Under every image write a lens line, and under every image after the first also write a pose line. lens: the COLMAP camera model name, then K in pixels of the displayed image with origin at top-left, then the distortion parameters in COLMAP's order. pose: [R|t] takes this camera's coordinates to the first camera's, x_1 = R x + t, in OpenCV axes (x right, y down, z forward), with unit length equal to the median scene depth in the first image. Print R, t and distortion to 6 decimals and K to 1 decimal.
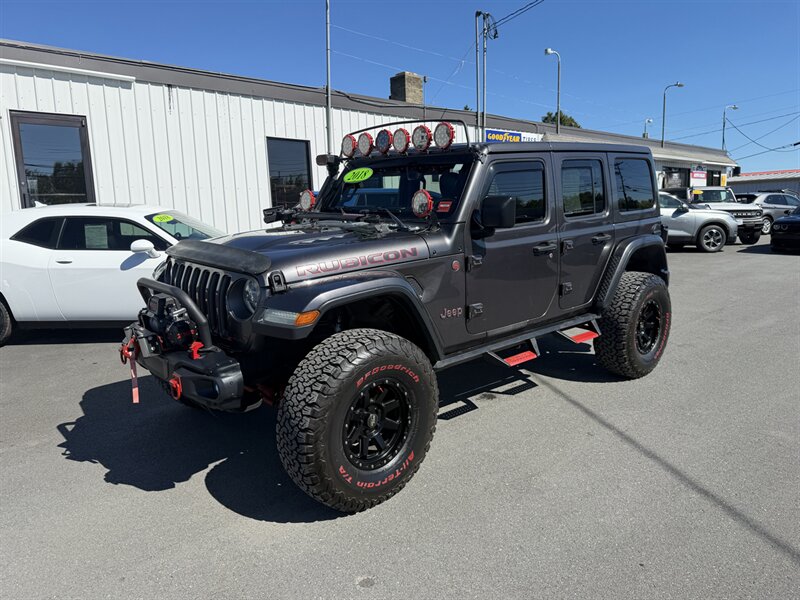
lens RADIAL K [[561.9, 0, 397.5], [0, 561.9, 300.1], [0, 0, 1]] dist [0.013760, -0.004975]
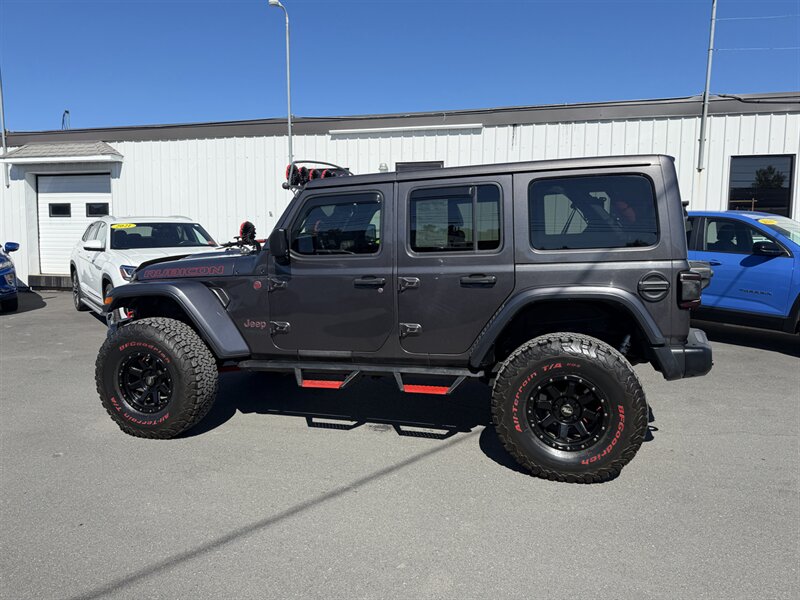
lens RADIAL K [[561.9, 0, 397.3], [0, 561.9, 297.2], [0, 0, 1]] dist [0.013760, -0.004975]
pose [[0.536711, 0.116600, -0.835671, 0.510891], [-0.150350, 0.987771, 0.041260, -0.052651], [0.830263, 0.103499, 0.547678, 0.239319]]
